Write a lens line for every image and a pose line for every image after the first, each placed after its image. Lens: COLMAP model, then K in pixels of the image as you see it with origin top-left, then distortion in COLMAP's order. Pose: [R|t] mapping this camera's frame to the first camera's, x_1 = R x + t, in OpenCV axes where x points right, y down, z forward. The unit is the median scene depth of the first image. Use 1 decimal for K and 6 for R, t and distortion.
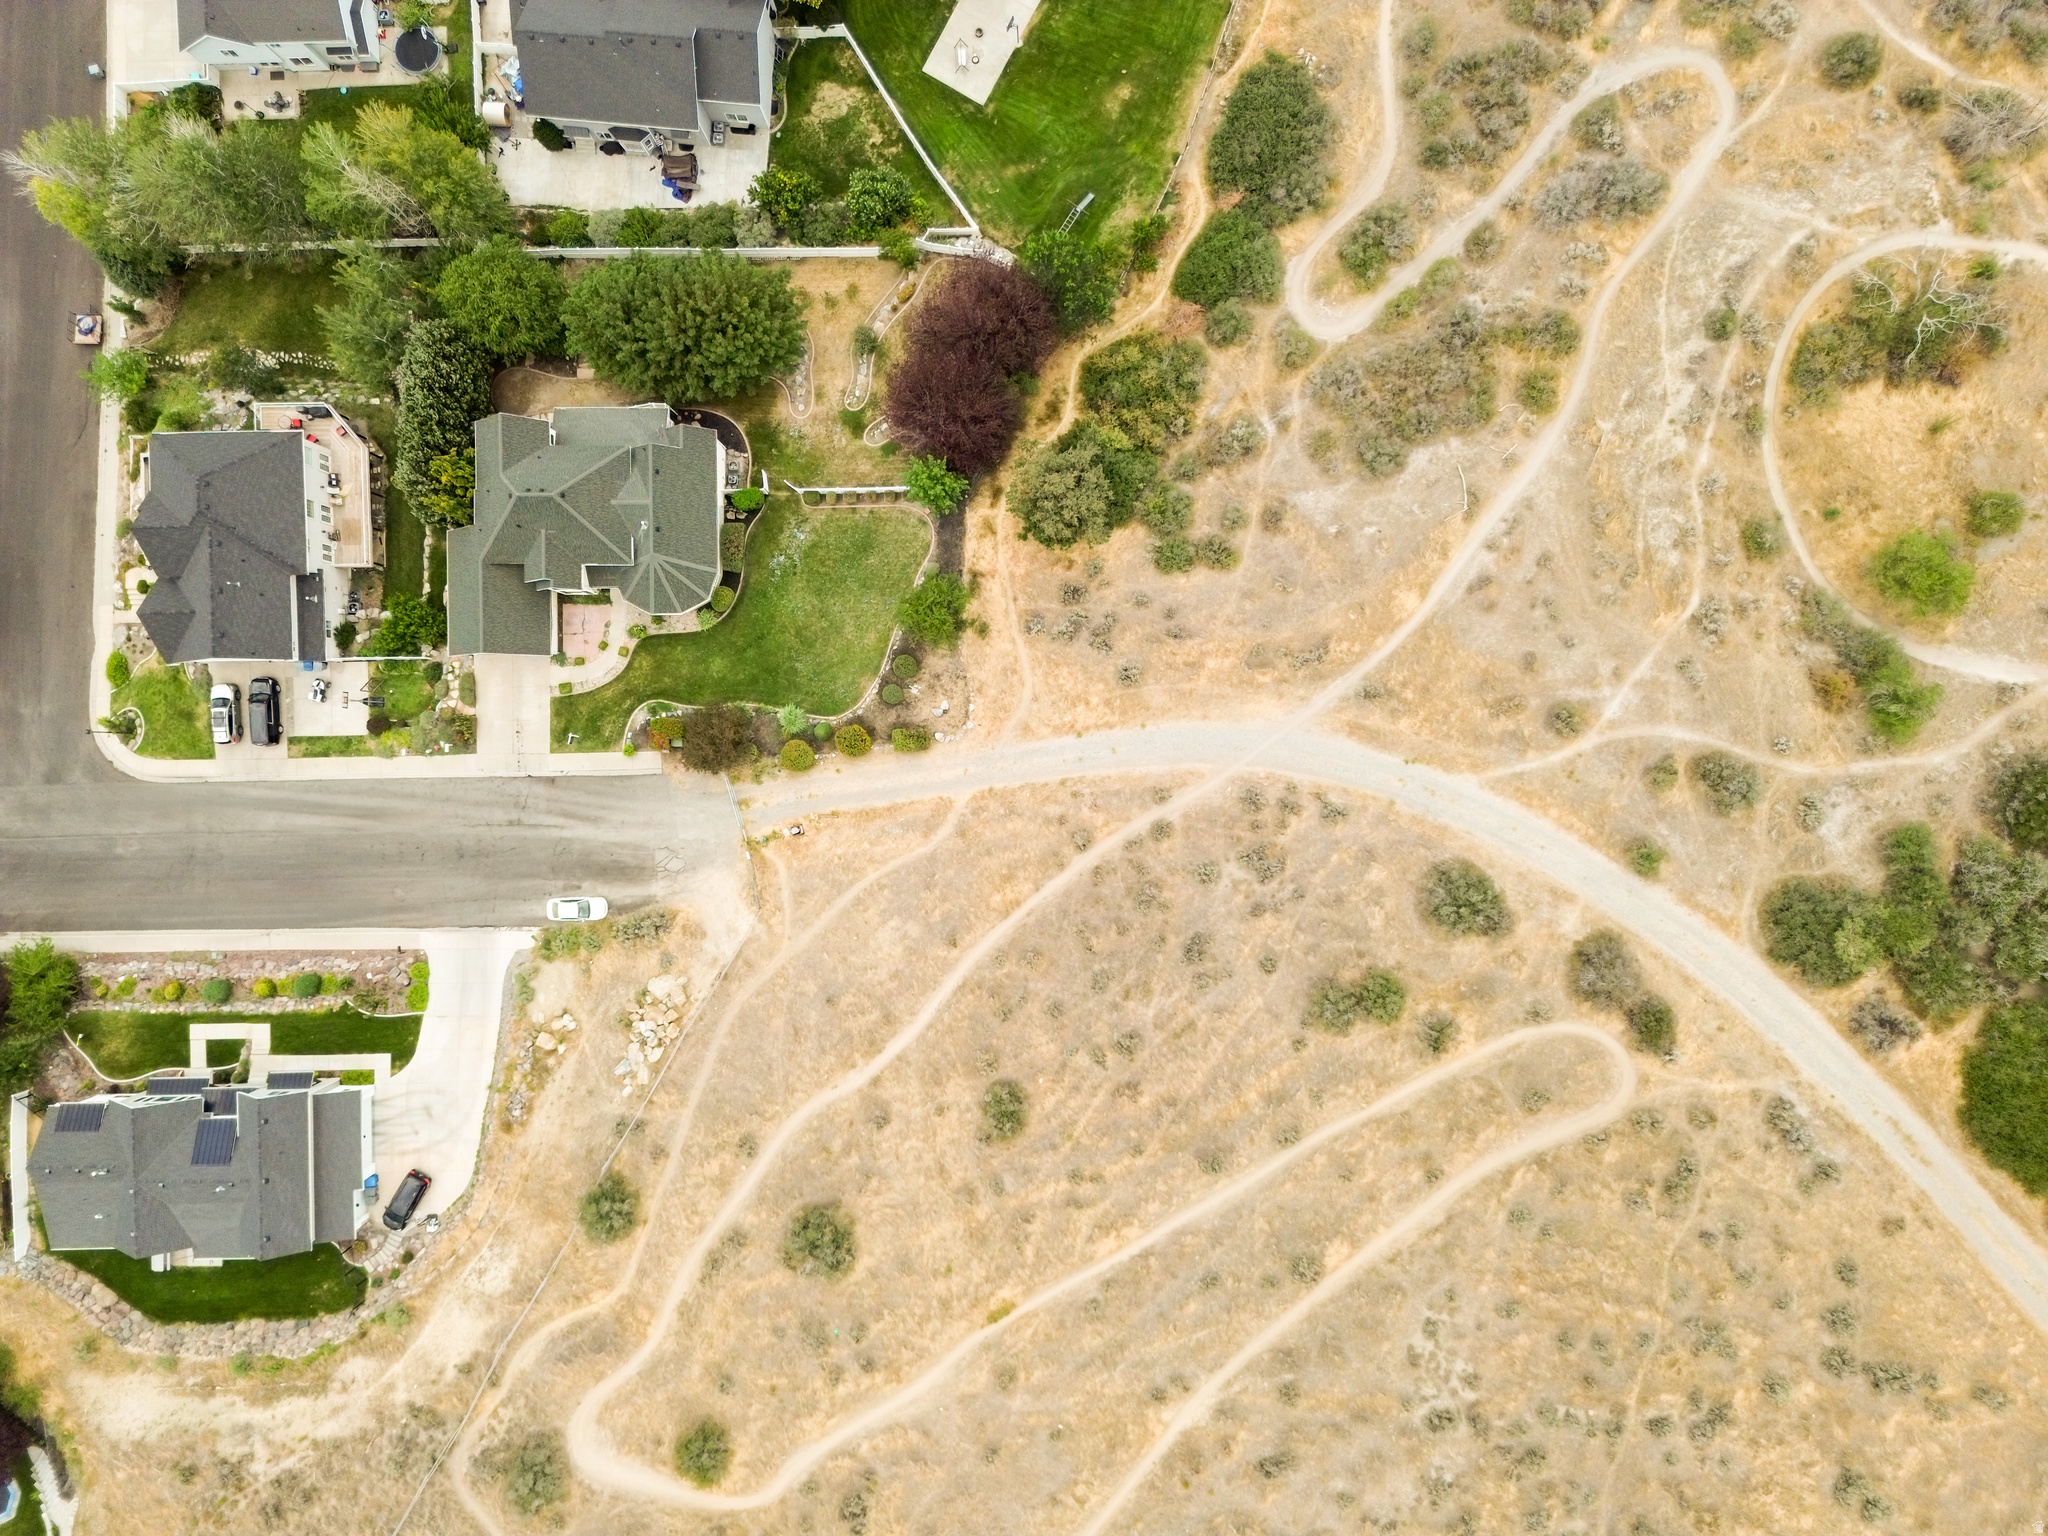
lens RADIAL K [[1447.7, 0, 1034.8], [0, 1447.7, 758.8], [0, 0, 1]] dist [0.061355, -0.051988]
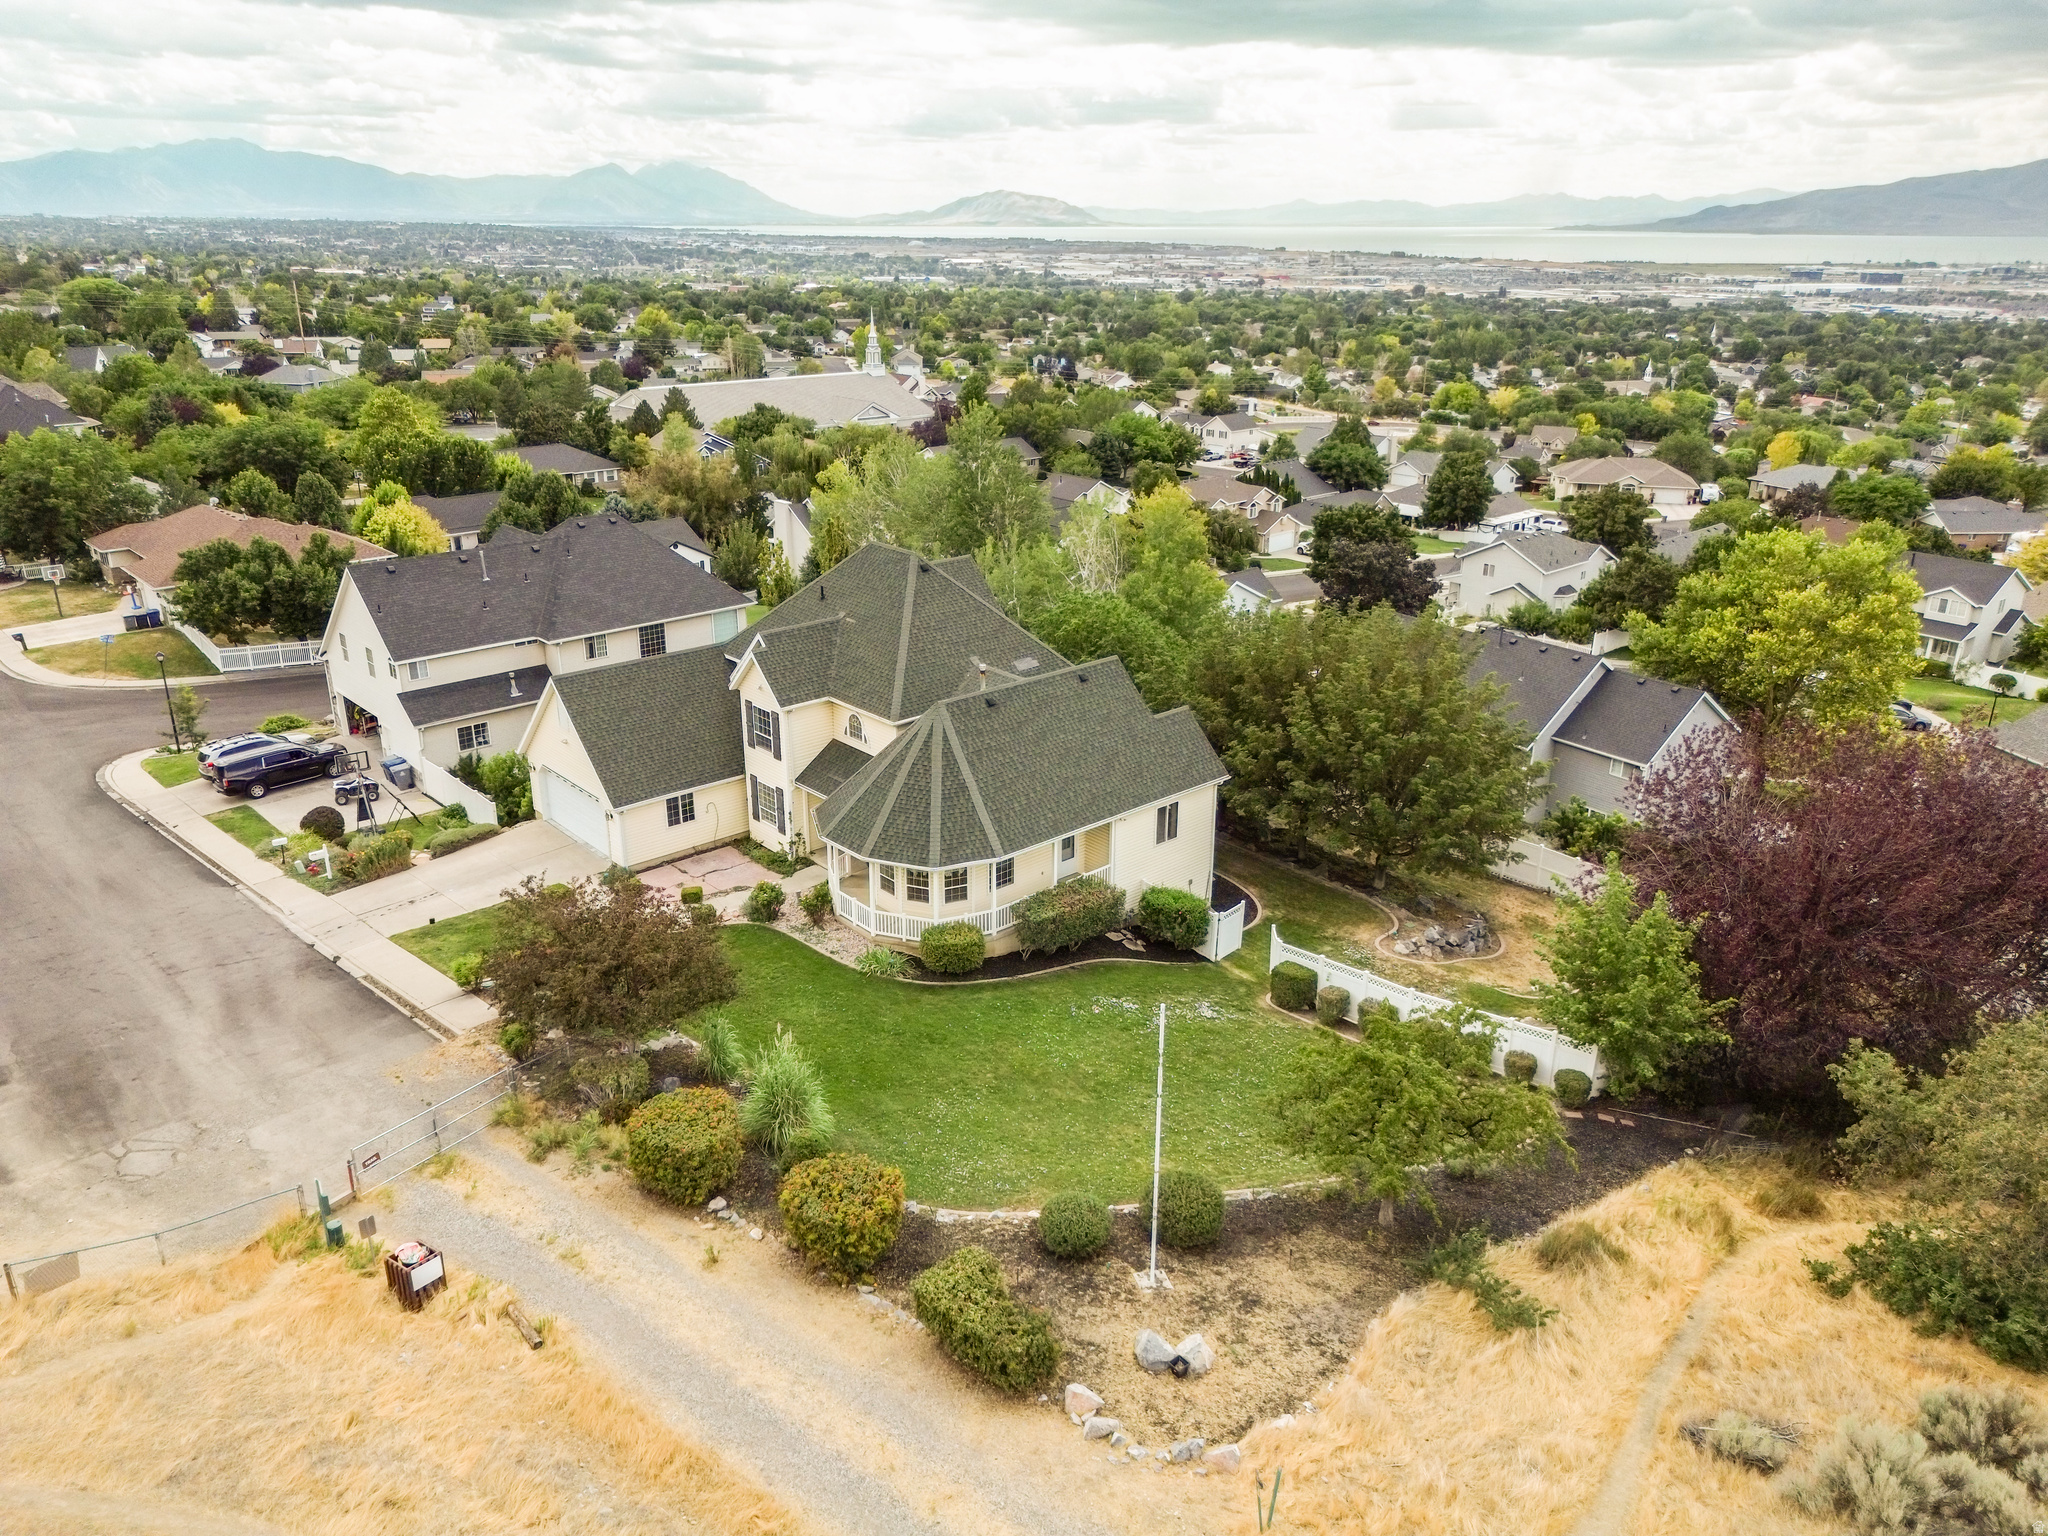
lens RADIAL K [[1447.7, 0, 1019.3], [0, 1447.7, 770.4], [0, 0, 1]] dist [0.061355, -0.051988]
pose [[0.659950, 0.268561, -0.701670, 0.057590], [-0.751201, 0.220002, -0.622331, 0.107725], [-0.012765, 0.937803, 0.346933, 0.816897]]
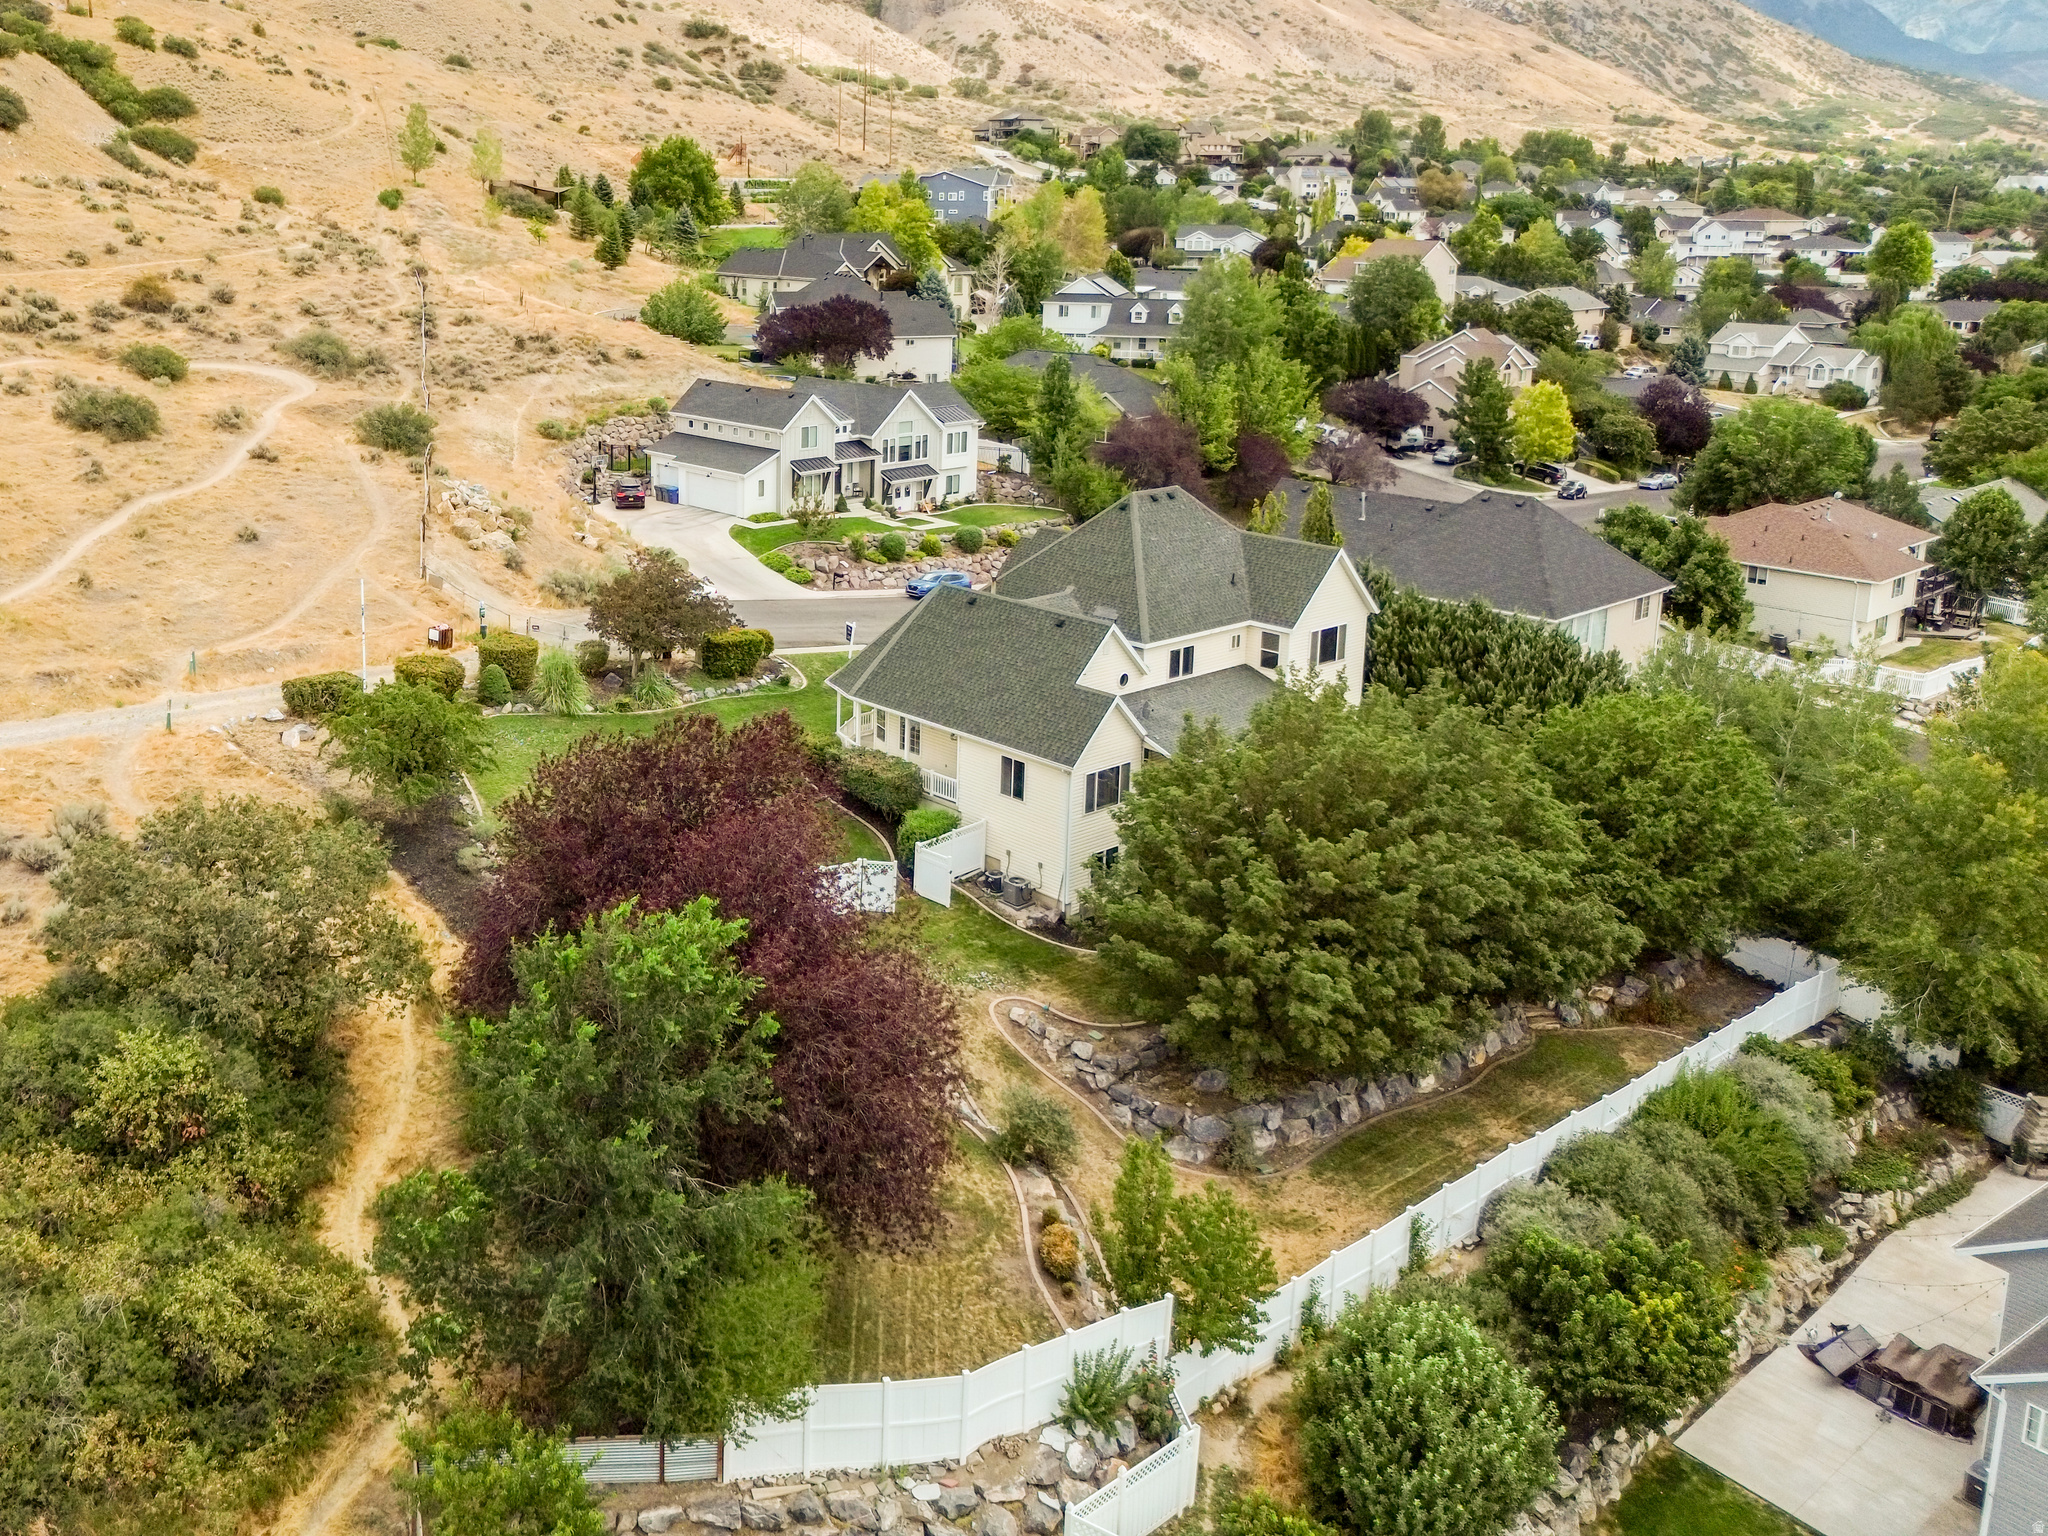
lens RADIAL K [[1817.7, 0, 745.2], [0, 1817.7, 586.1], [0, 0, 1]] dist [0.072470, -0.062385]
pose [[-0.778300, 0.129209, -0.614455, 0.170387], [-0.627670, -0.186213, 0.755881, -0.542215], [-0.016753, 0.973976, 0.226030, 0.807035]]
